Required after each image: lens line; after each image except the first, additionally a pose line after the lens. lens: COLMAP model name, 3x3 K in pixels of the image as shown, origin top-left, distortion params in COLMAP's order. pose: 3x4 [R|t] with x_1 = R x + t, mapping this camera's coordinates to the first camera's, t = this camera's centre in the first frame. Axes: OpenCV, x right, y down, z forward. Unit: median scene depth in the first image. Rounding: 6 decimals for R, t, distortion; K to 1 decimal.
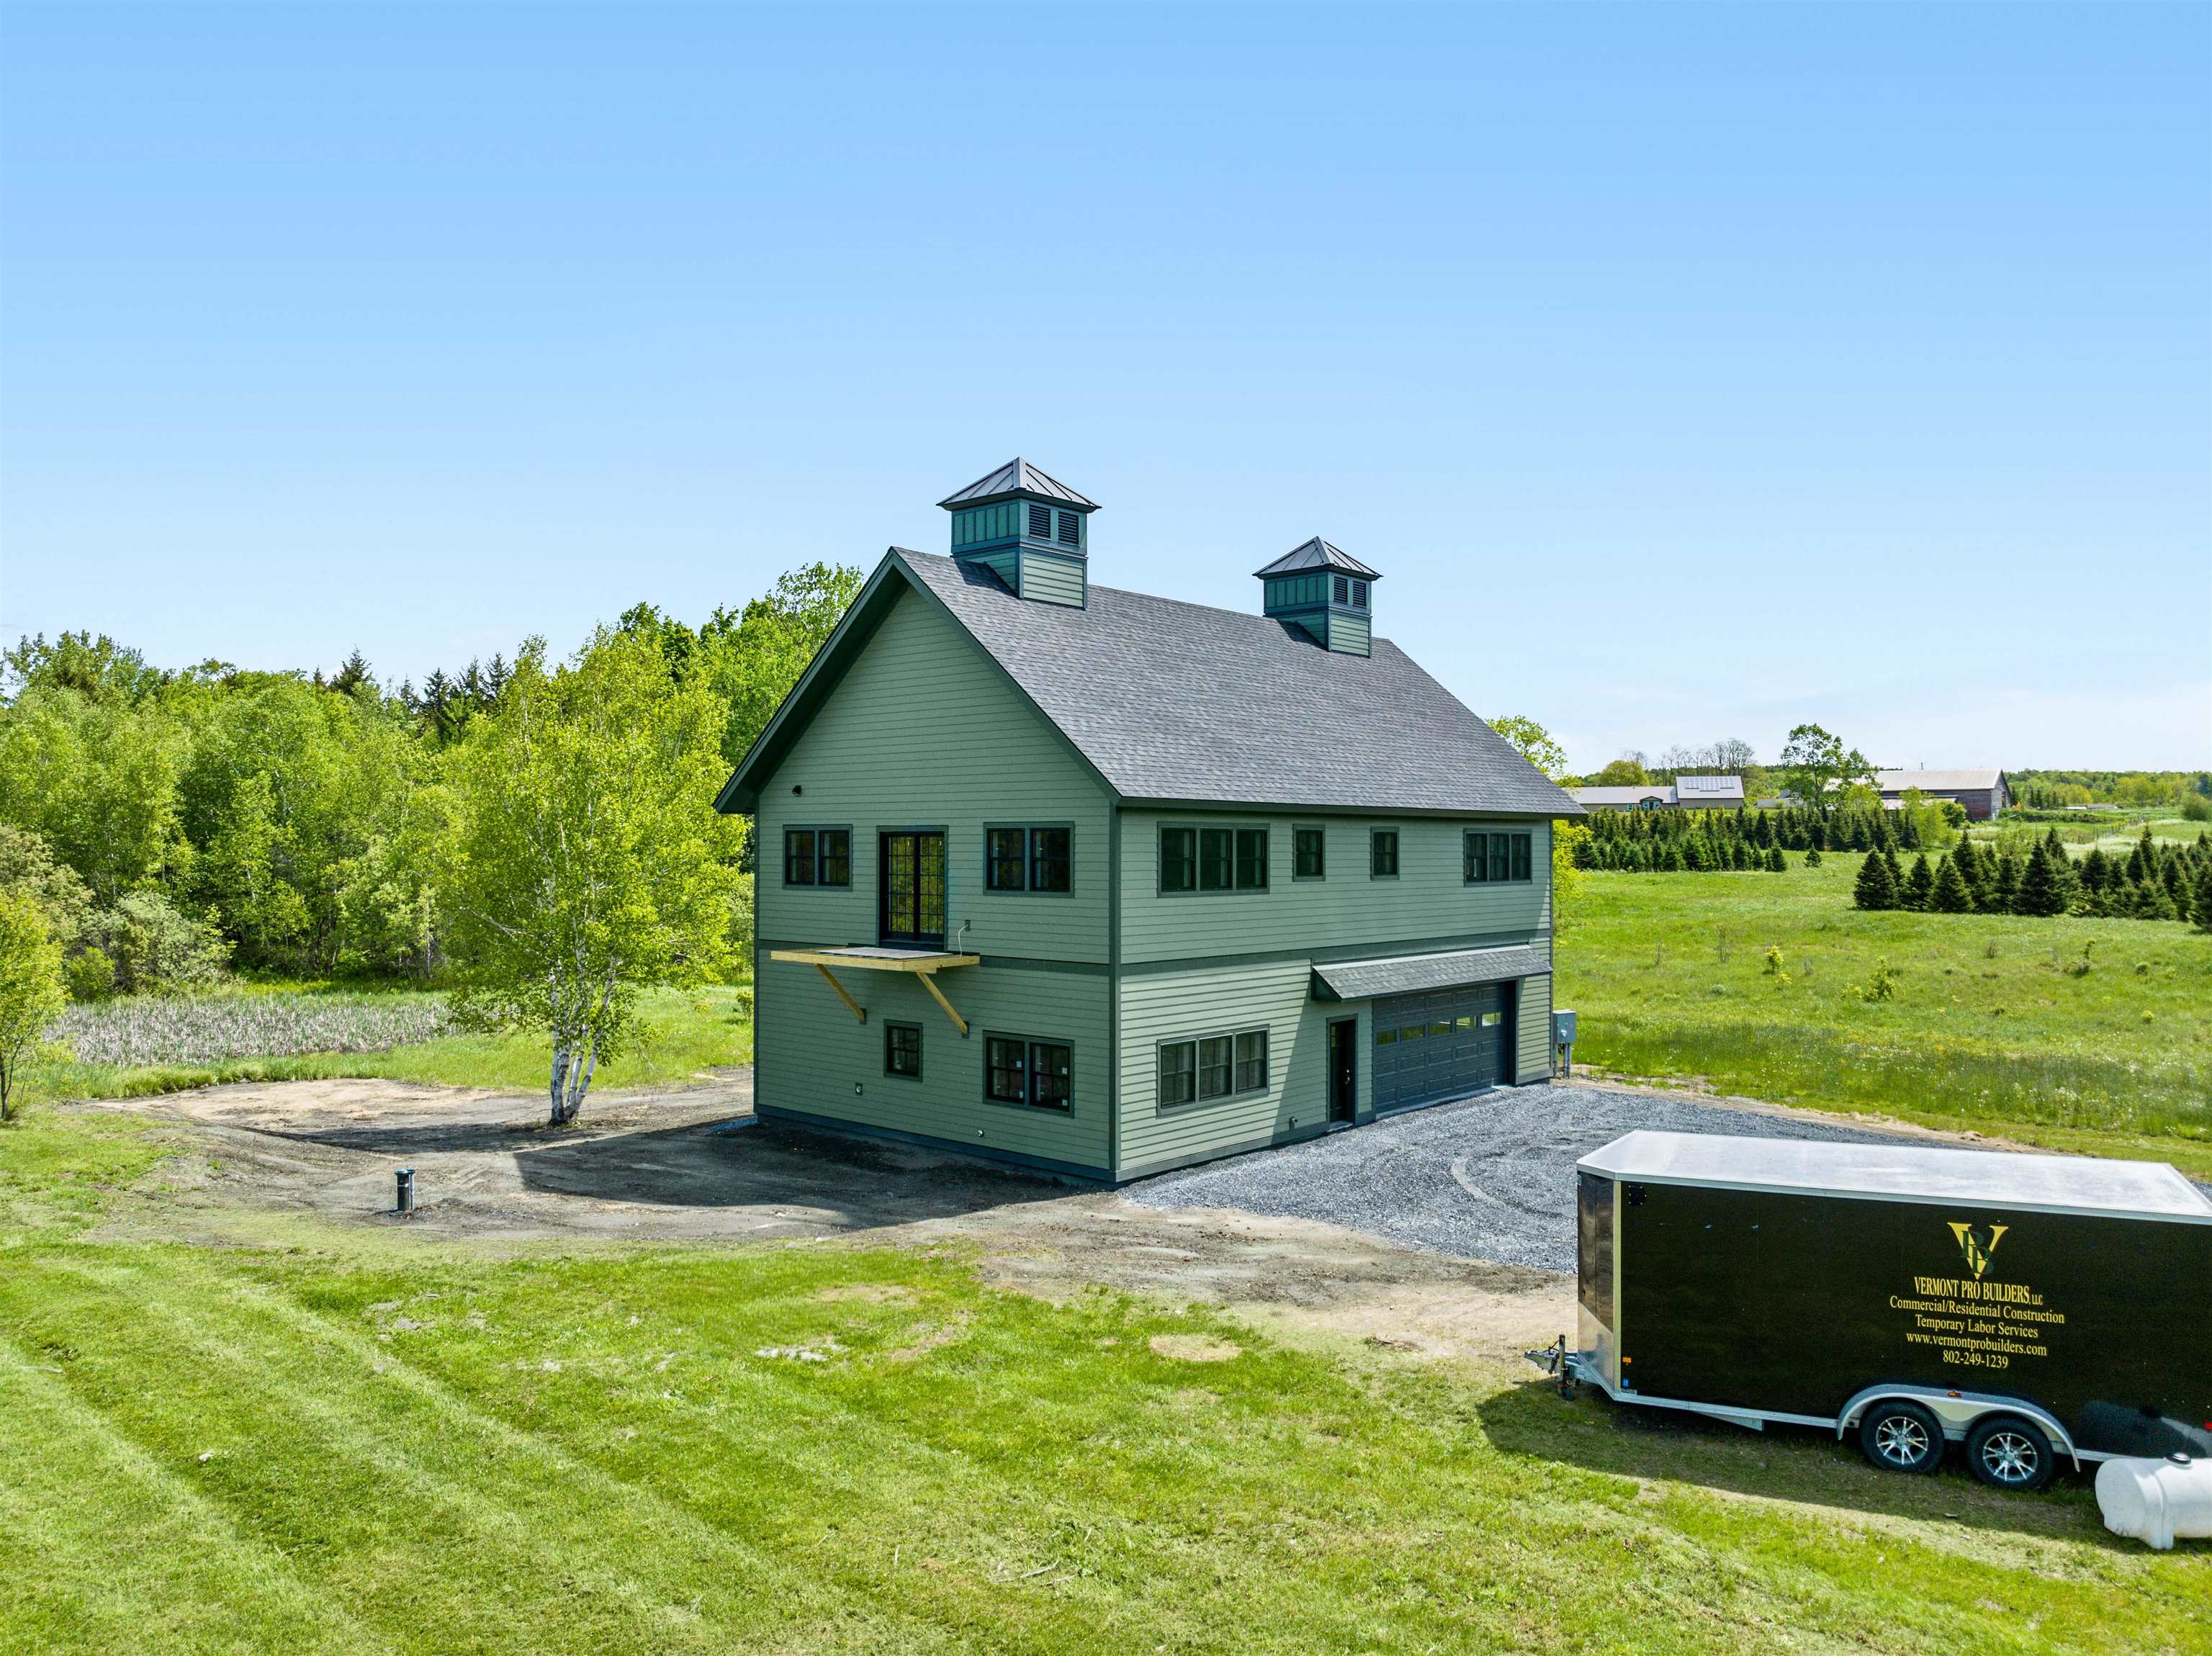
lens RADIAL K [[1570.1, 0, 1100.4], [0, 1570.1, 839.3], [0, 0, 1]] dist [-0.046865, 0.009295]
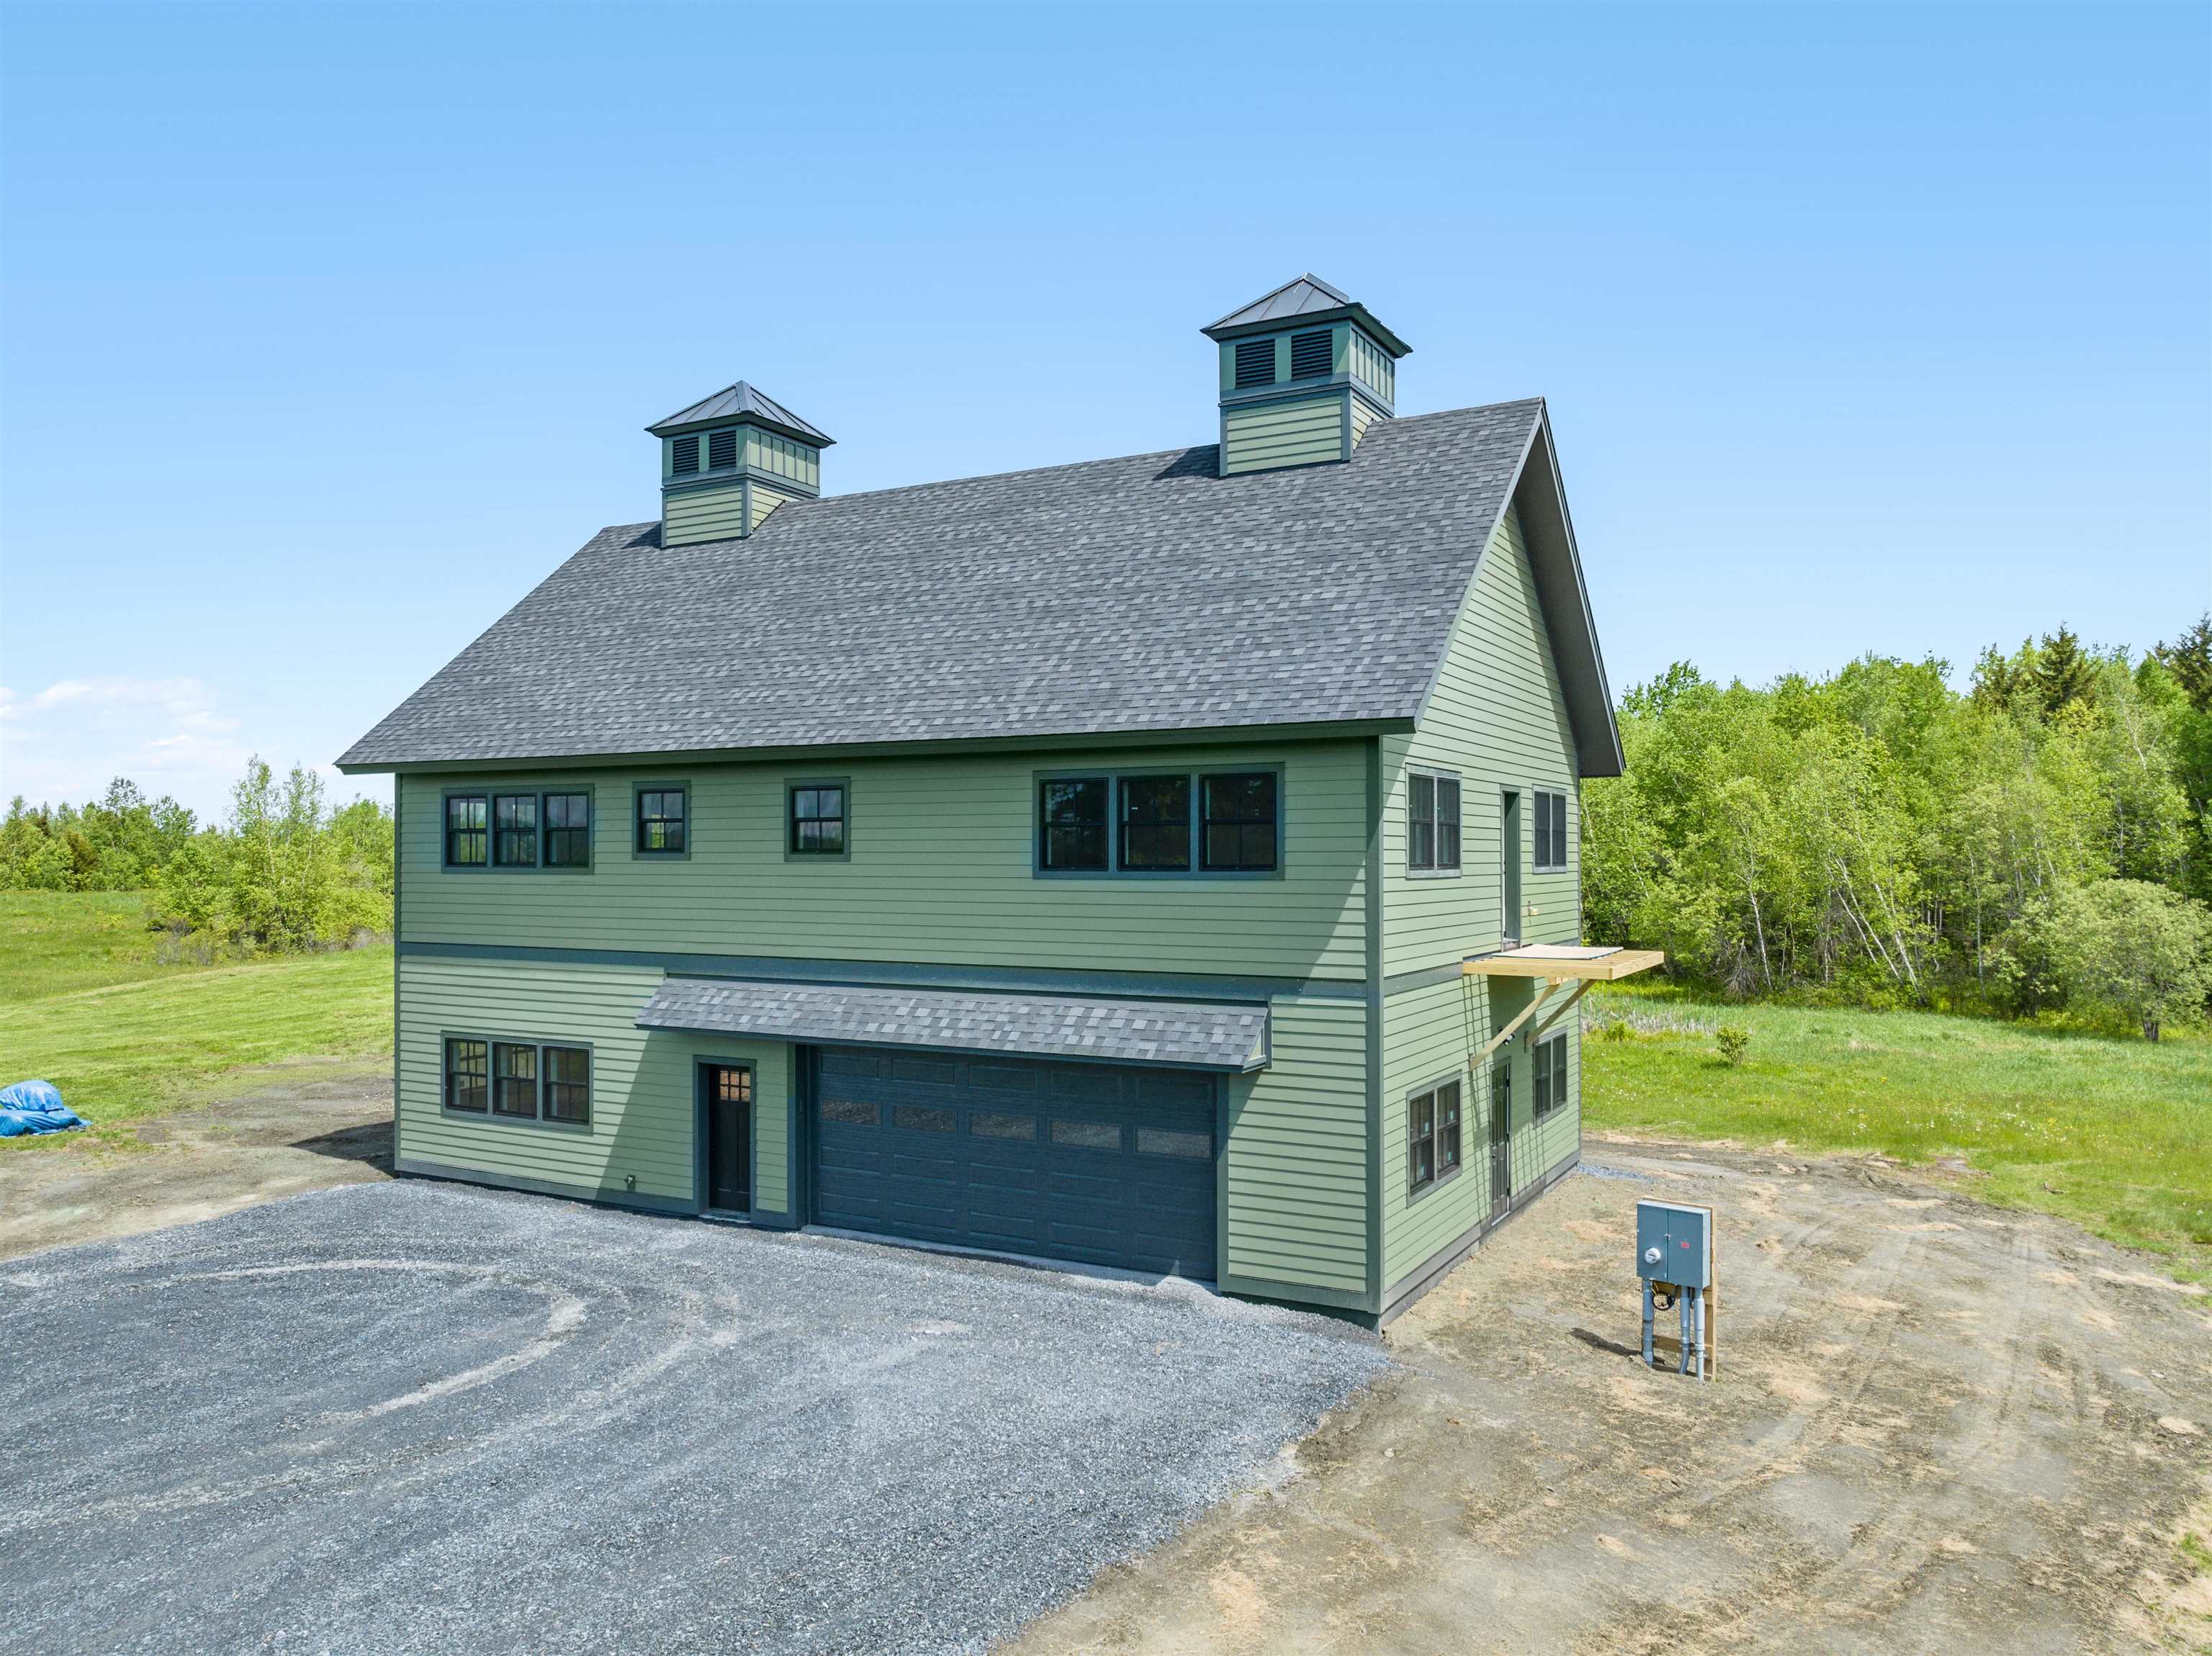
lens RADIAL K [[1570.1, 0, 1092.0], [0, 1570.1, 835.2], [0, 0, 1]] dist [-0.046865, 0.009295]
pose [[0.218122, -0.008948, -0.975880, 0.901194], [0.013286, 0.999893, -0.006199, 0.022574], [0.975831, -0.011613, 0.218218, 1.055596]]
